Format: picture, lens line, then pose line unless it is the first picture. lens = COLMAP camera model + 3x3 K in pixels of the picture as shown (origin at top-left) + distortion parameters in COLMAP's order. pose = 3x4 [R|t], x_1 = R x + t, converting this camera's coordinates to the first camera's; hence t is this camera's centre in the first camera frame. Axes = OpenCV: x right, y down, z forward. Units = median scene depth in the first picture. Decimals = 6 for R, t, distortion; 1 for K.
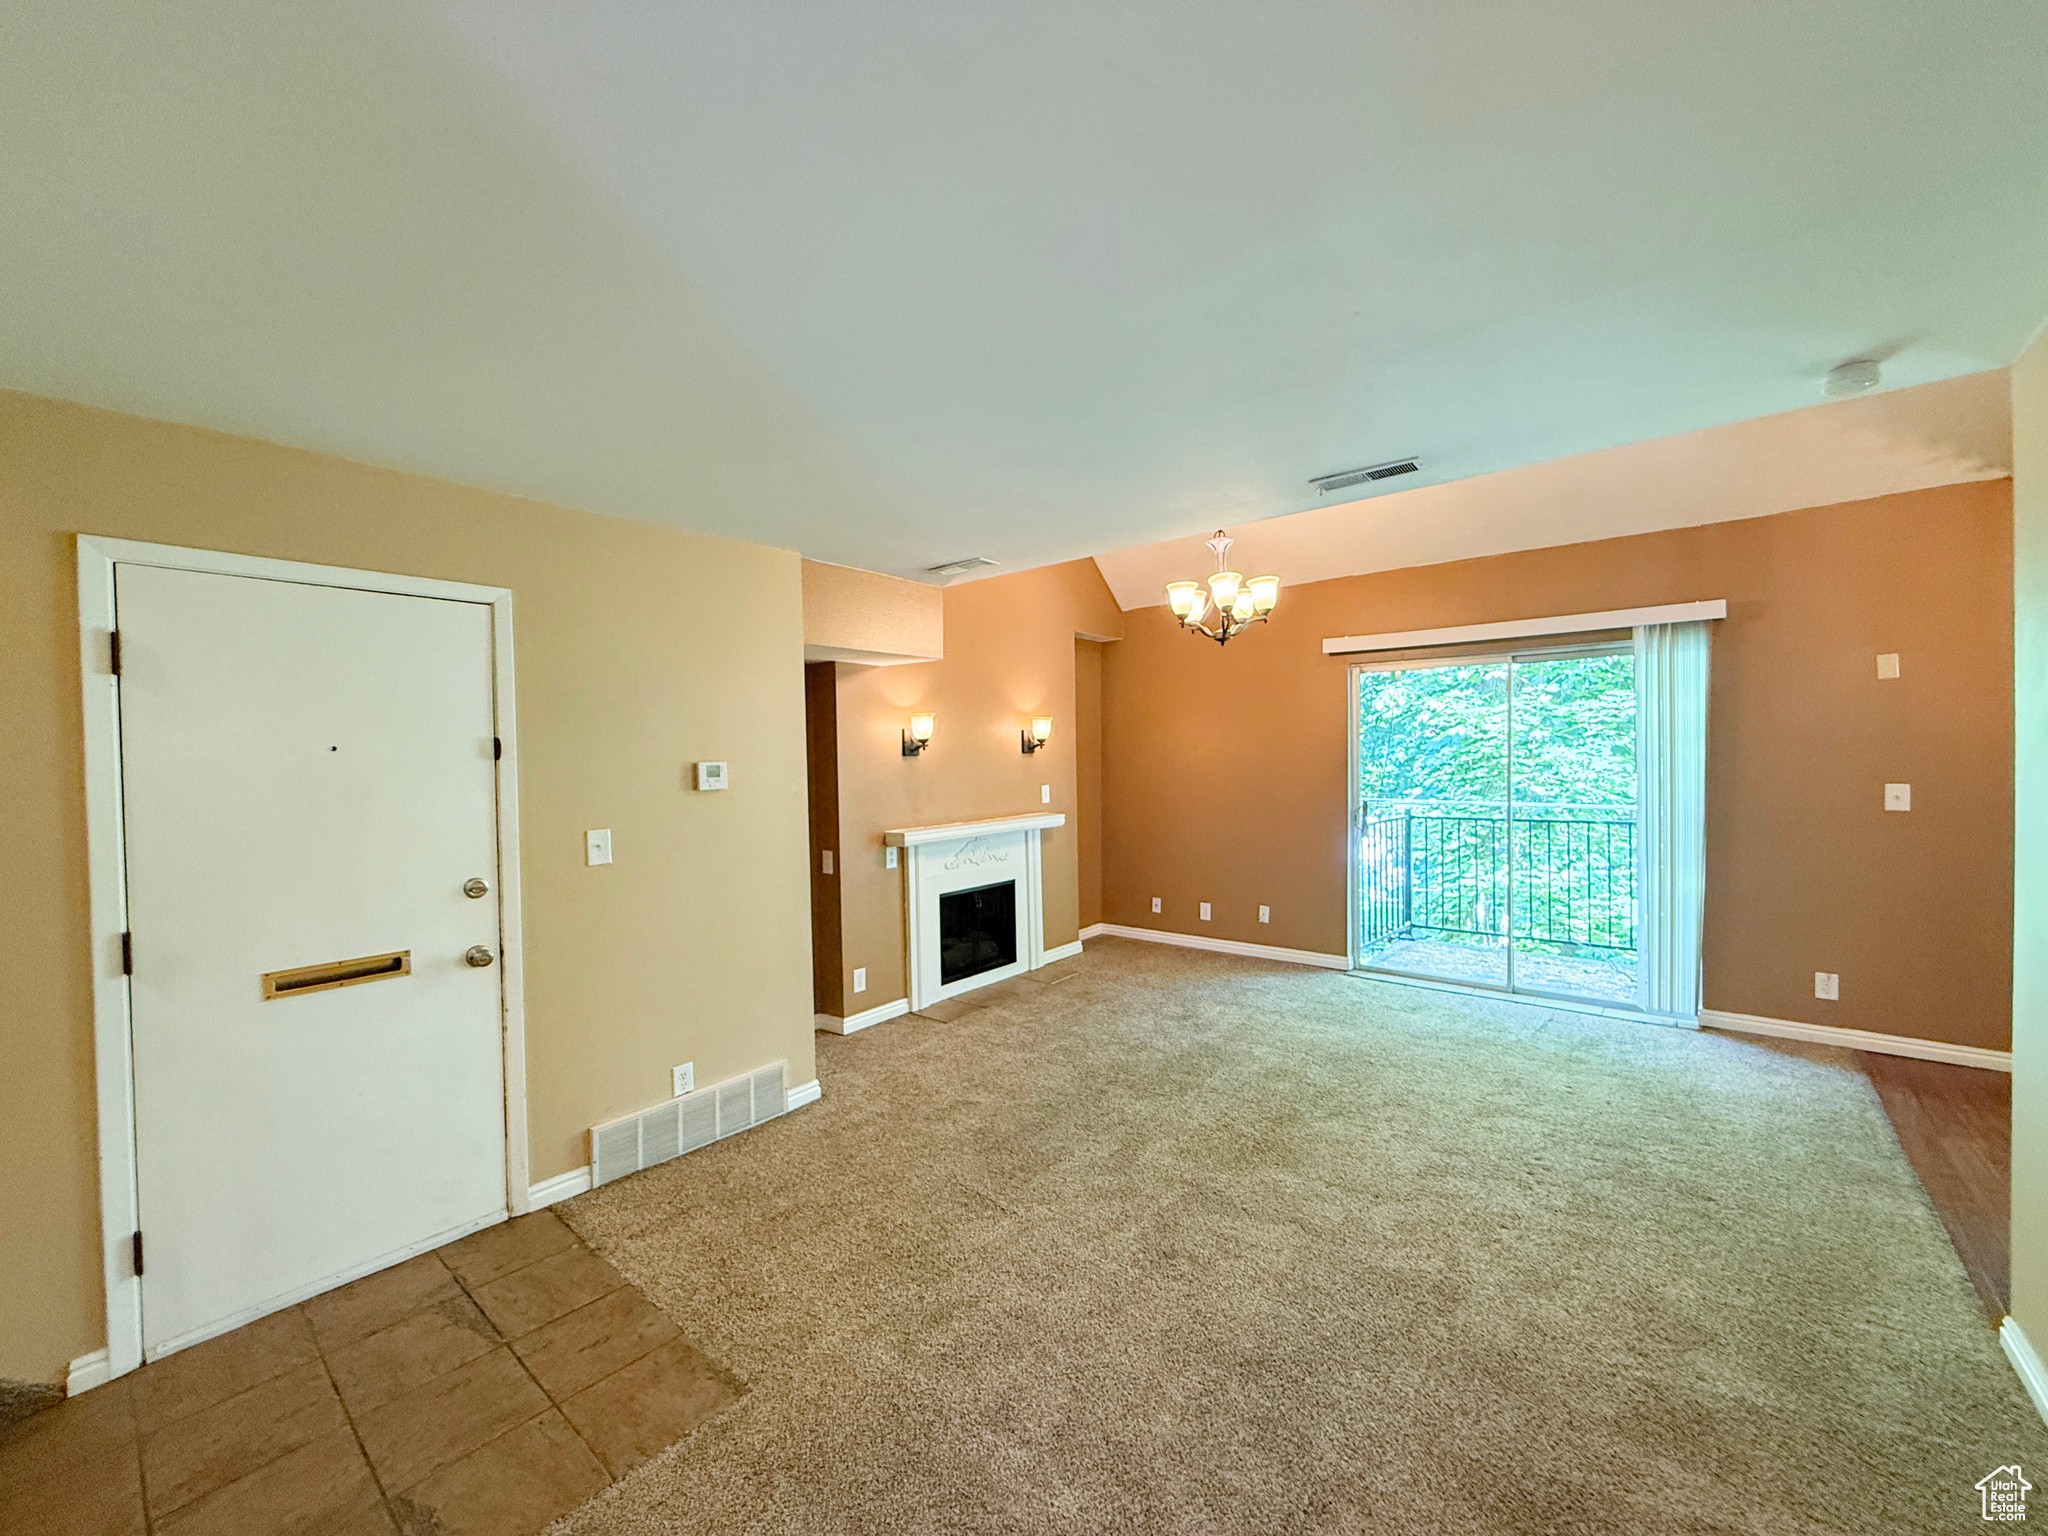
lens RADIAL K [[815.9, 0, 1022.8], [0, 815.9, 768.5], [0, 0, 1]] dist [0.000532, -0.000057]
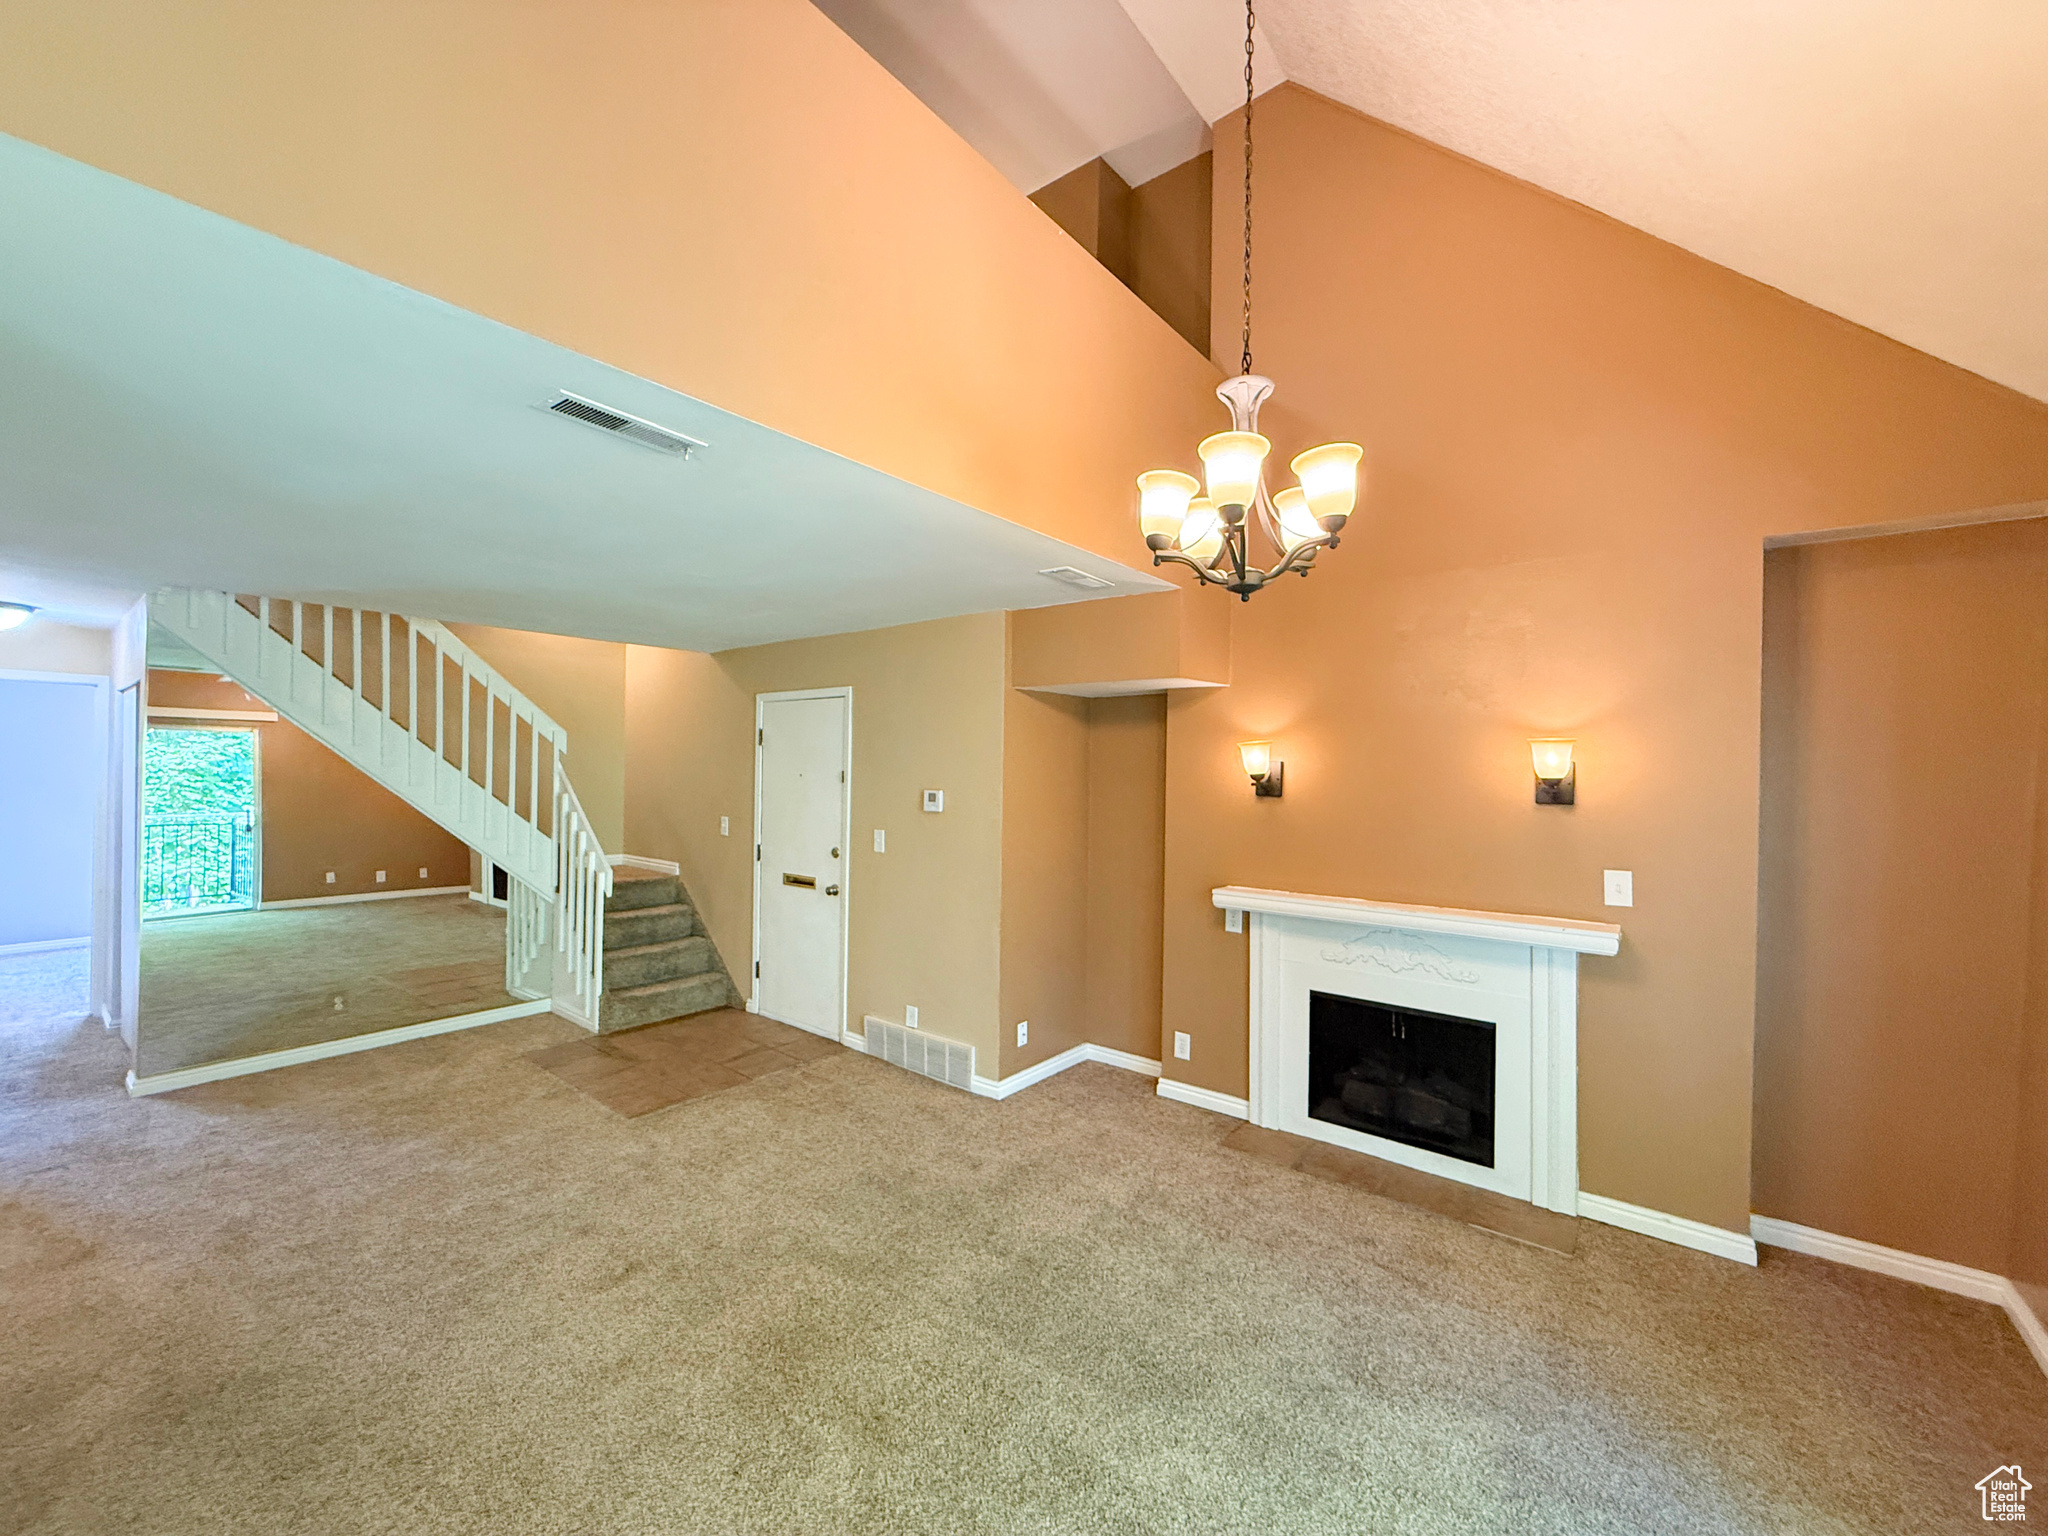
lens RADIAL K [[815.9, 0, 1018.6], [0, 815.9, 769.4], [0, 0, 1]] dist [0.000532, -0.000057]
pose [[0.015779, 0.017294, -0.999726, 0.734975], [-0.032695, 0.999325, 0.016771, -0.053189], [0.999341, 0.032421, 0.016334, 0.866674]]
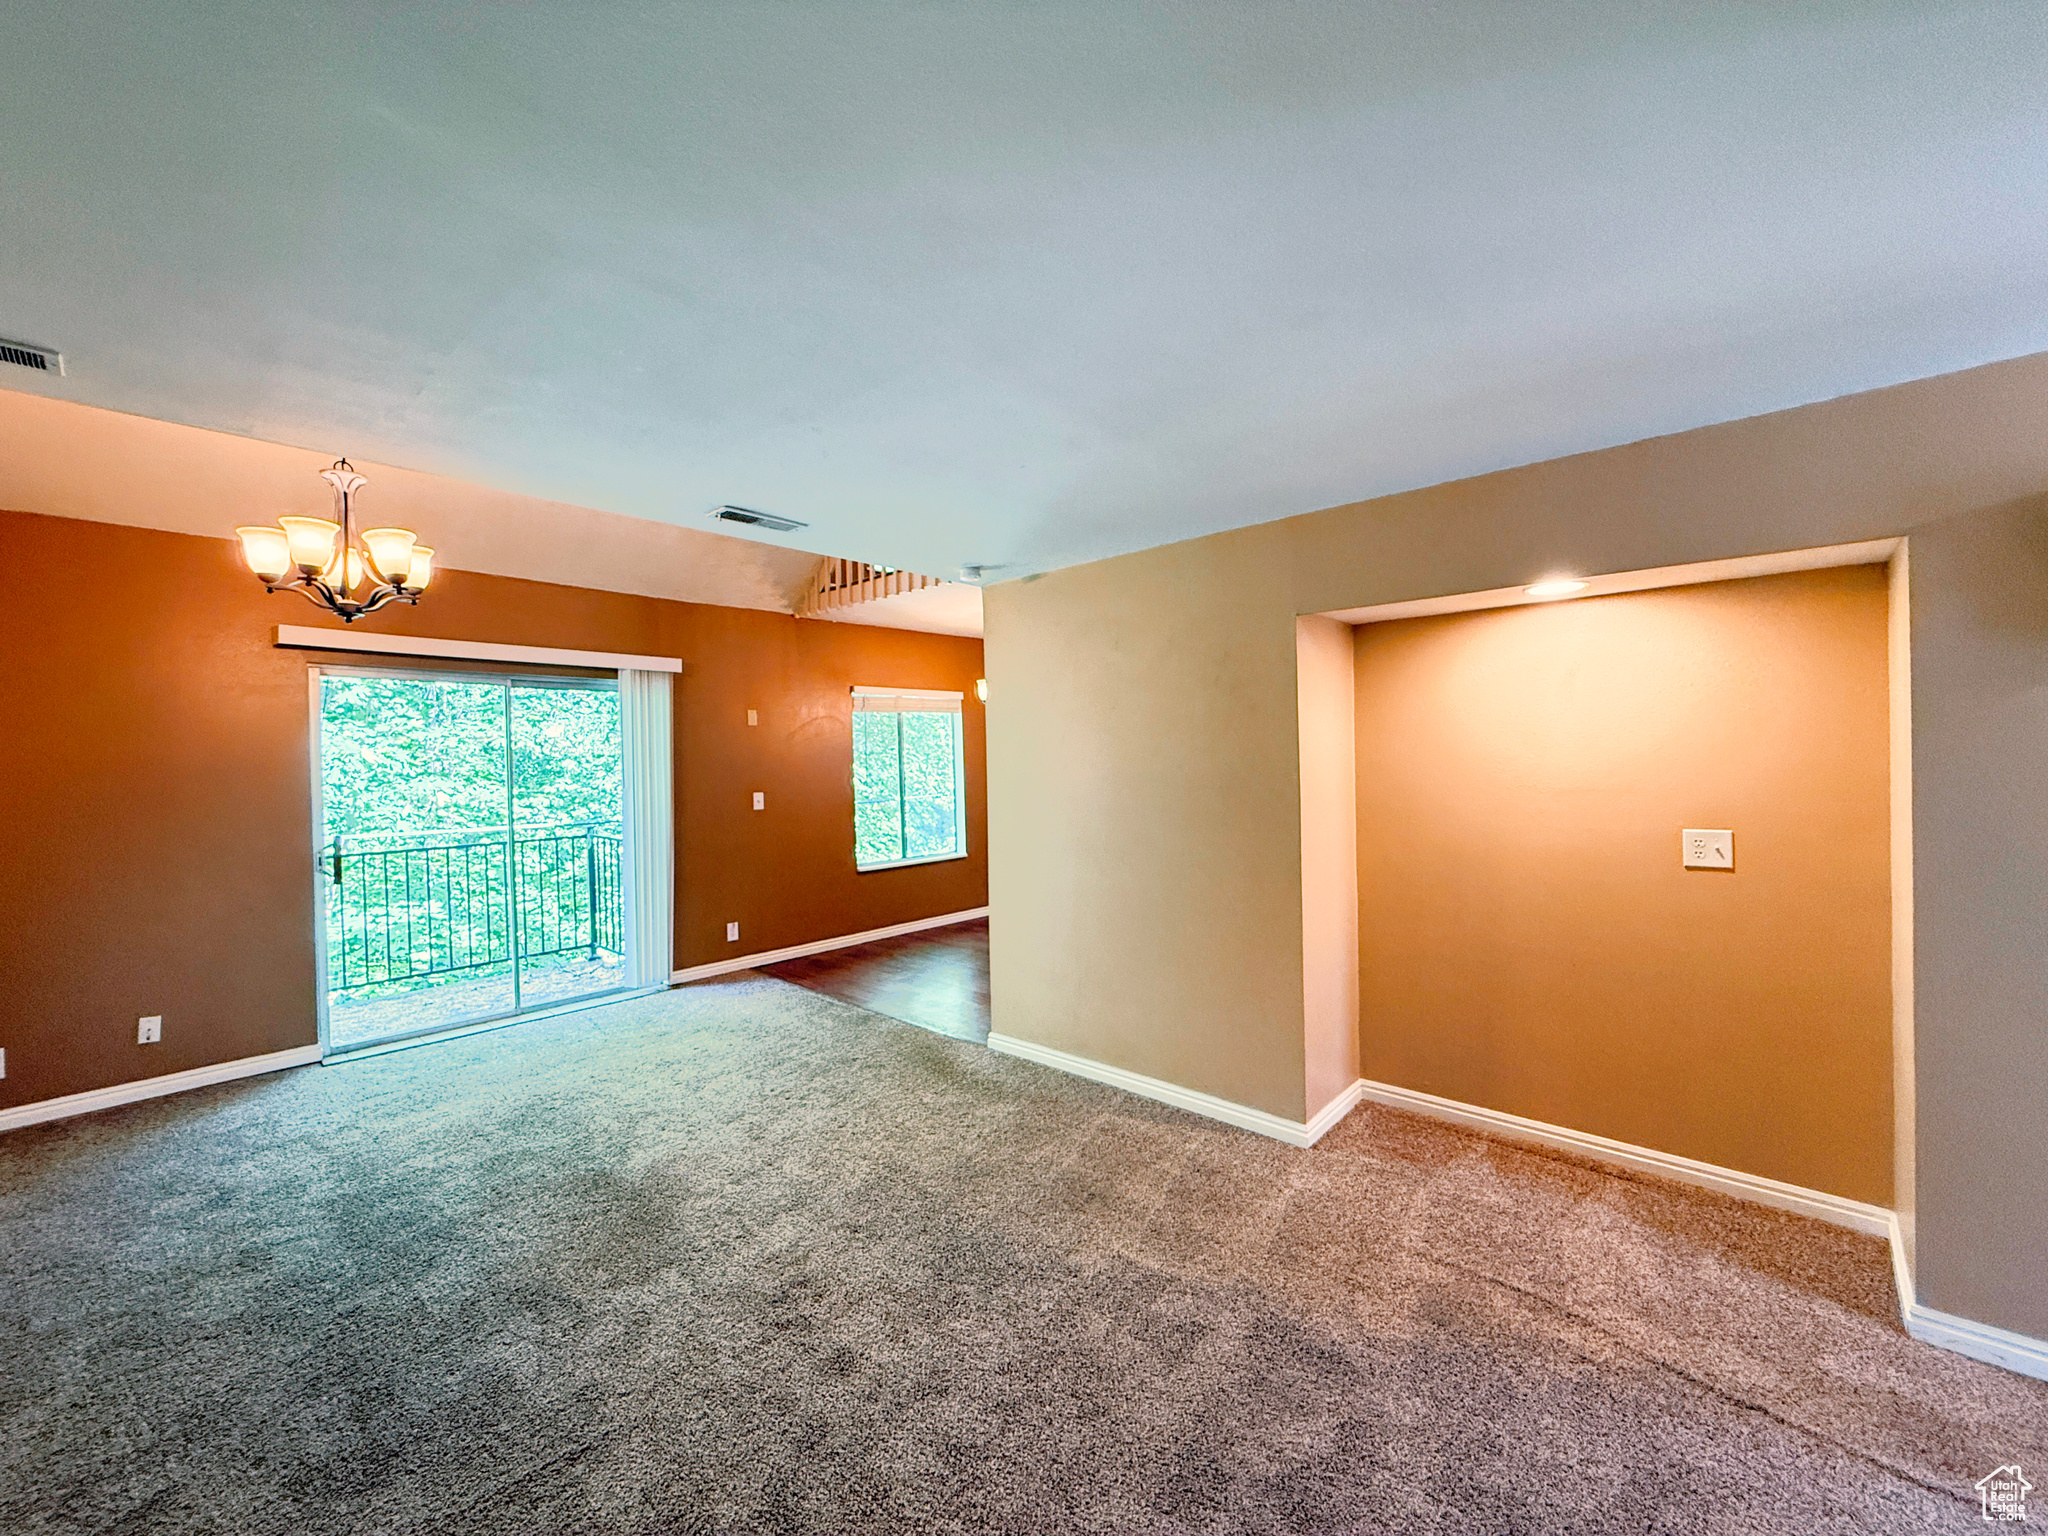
lens RADIAL K [[815.9, 0, 1012.2], [0, 815.9, 757.4], [0, 0, 1]] dist [0.000532, -0.000057]
pose [[0.052322, 0.021676, 0.998395, -0.442364], [0.036996, 0.999036, -0.023628, 0.006353], [-0.997945, 0.038173, 0.051470, 0.392426]]
